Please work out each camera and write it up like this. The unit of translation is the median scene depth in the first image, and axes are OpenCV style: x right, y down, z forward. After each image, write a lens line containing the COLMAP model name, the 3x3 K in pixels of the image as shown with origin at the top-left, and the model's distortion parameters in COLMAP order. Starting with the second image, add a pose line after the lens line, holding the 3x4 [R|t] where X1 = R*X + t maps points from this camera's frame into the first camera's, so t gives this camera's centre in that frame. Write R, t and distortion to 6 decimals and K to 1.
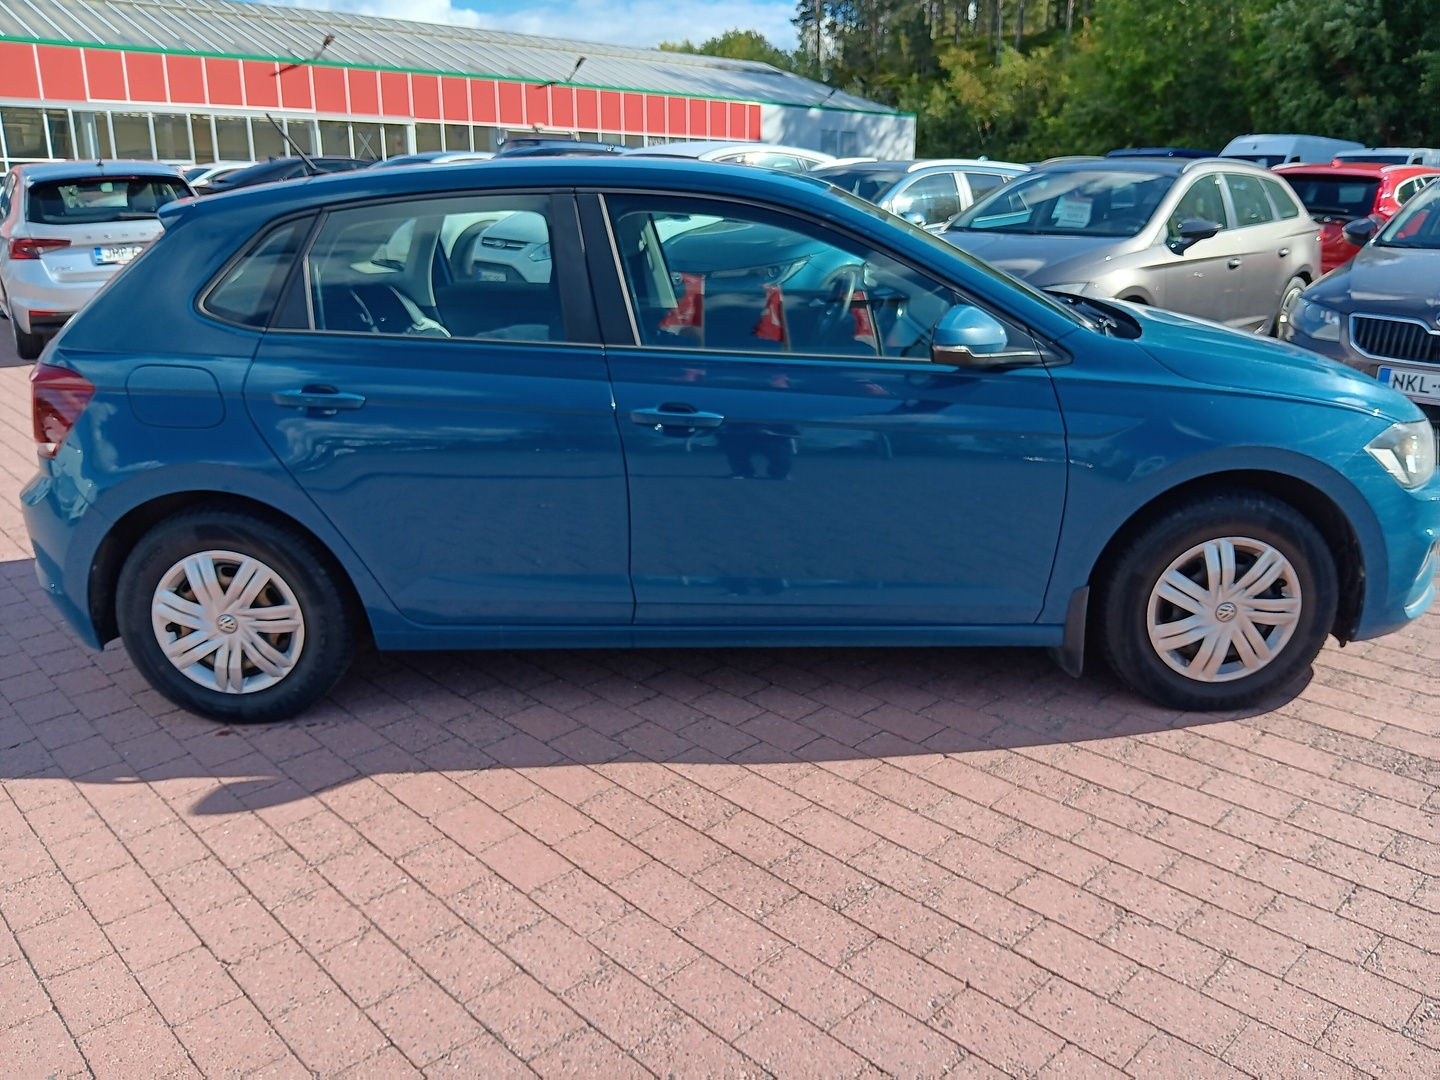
lens RADIAL K [[1185.8, 0, 720.0], [0, 1185.8, 540.0], [0, 0, 1]] dist [-0.013658, -0.001258]
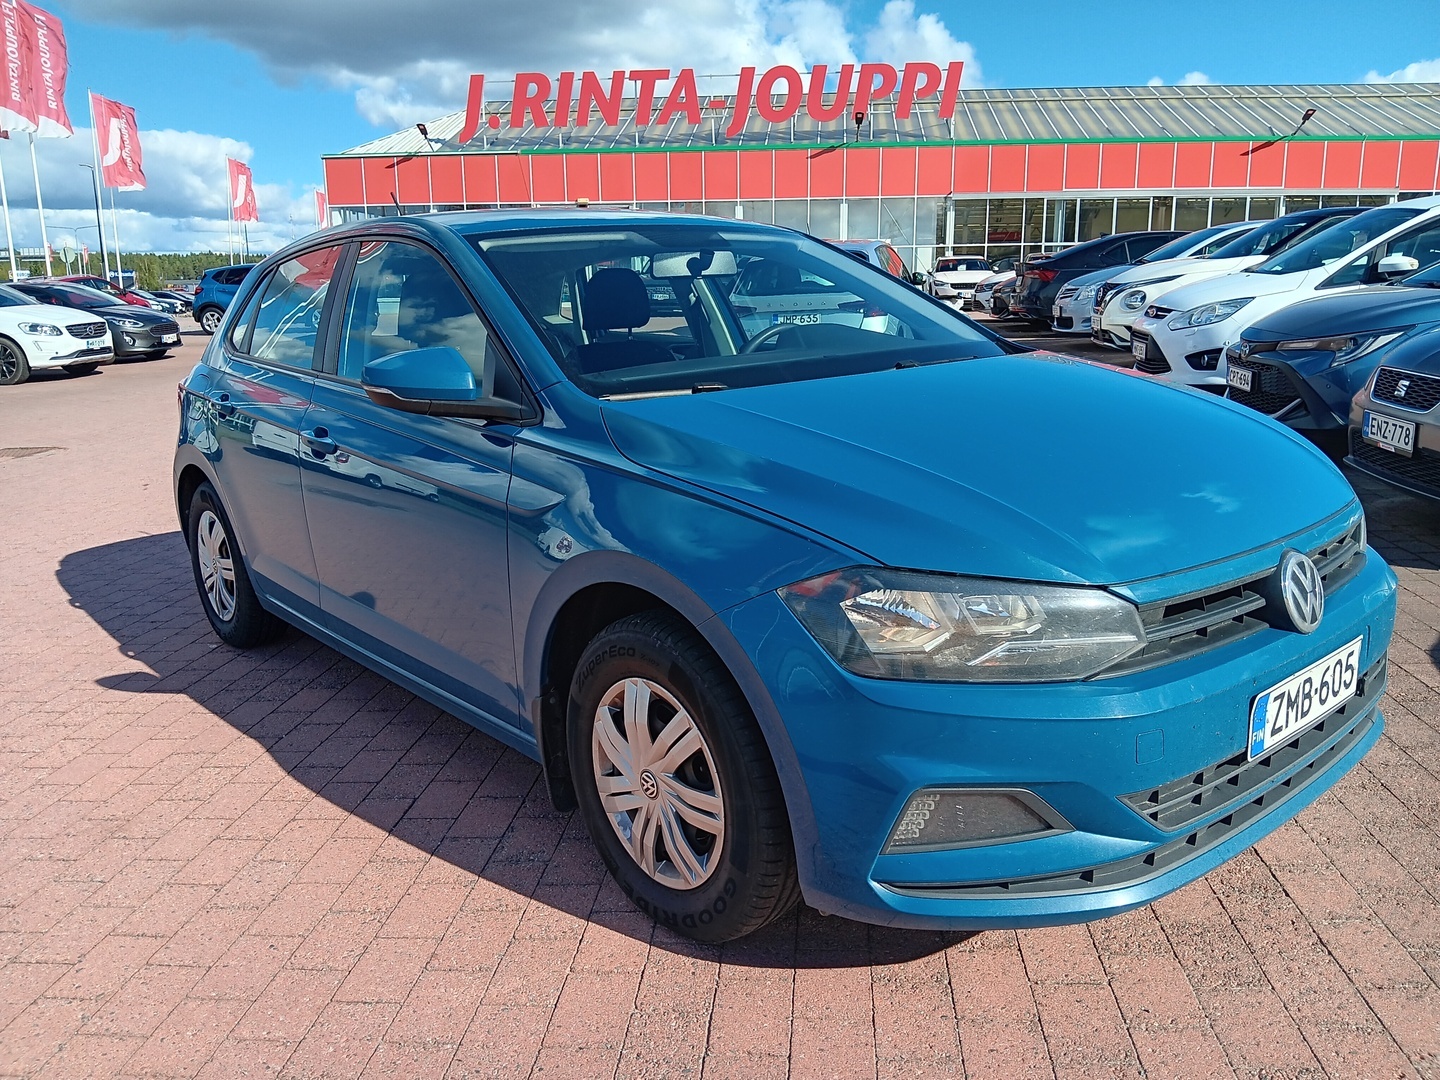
lens RADIAL K [[1144.8, 0, 720.0], [0, 1144.8, 540.0], [0, 0, 1]] dist [-0.018065, -0.001997]
pose [[0.658193, 0.161331, -0.735360, 0.910783], [-0.201684, 0.978852, 0.034232, -0.118912], [0.725332, 0.125779, 0.676811, 0.513466]]
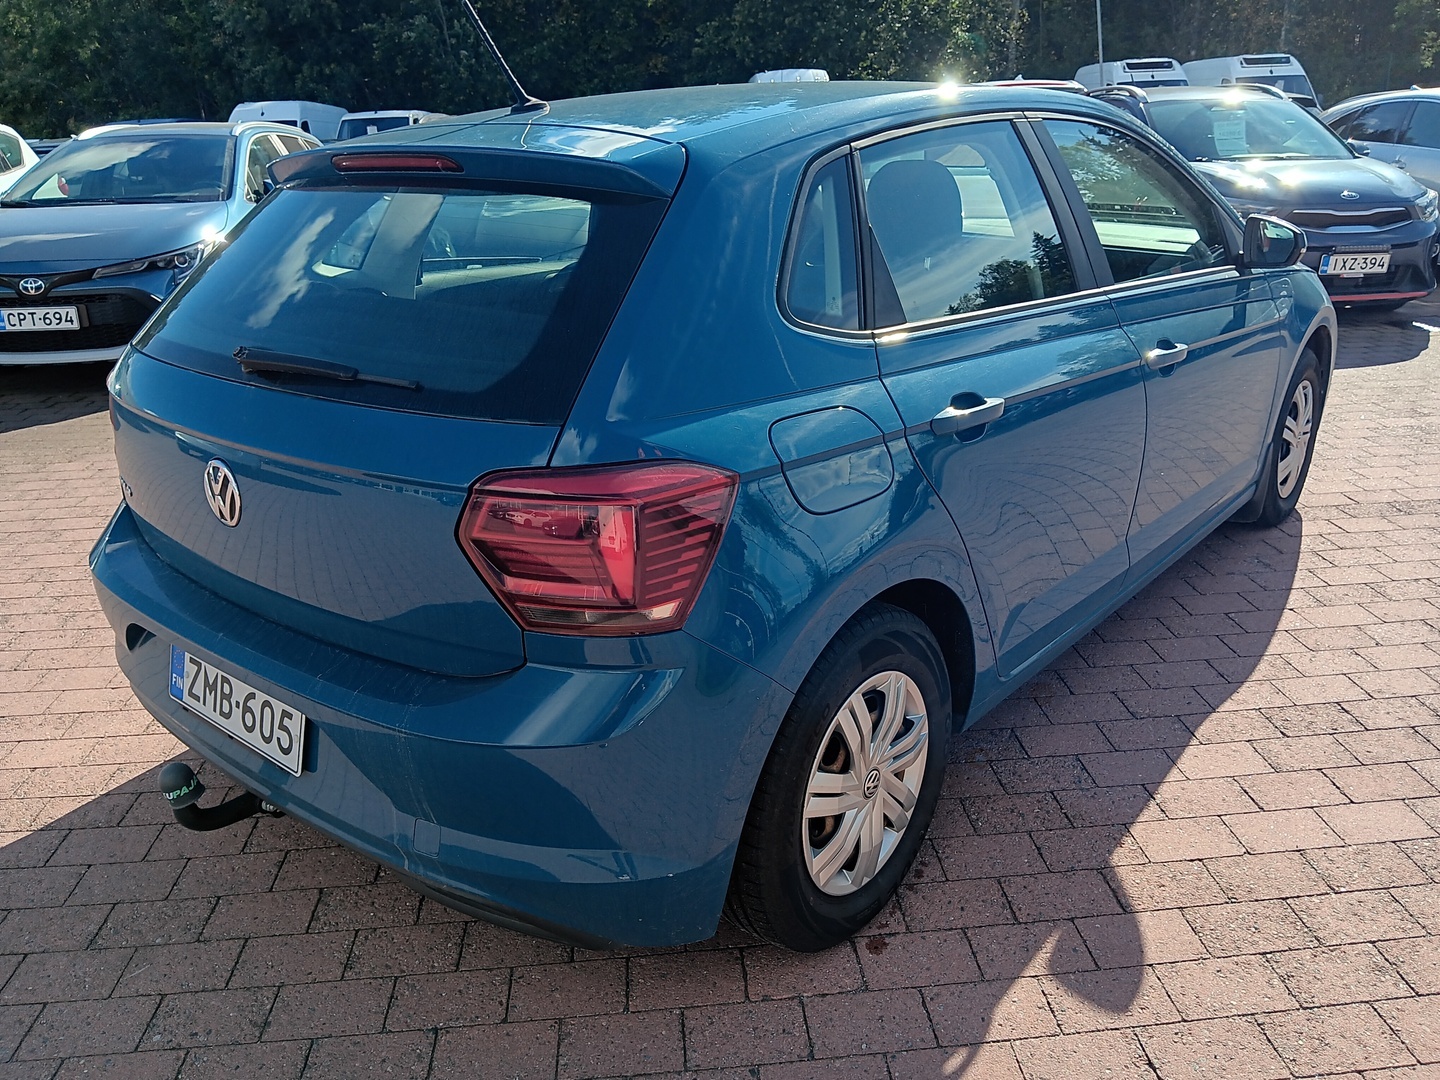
lens RADIAL K [[1185.8, 0, 720.0], [0, 1185.8, 540.0], [0, 0, 1]] dist [-0.013658, -0.001258]
pose [[0.624103, -0.283235, 0.728198, -0.890675], [0.269337, 0.952848, 0.139777, -0.171839], [-0.733452, 0.108896, 0.670962, 0.585858]]
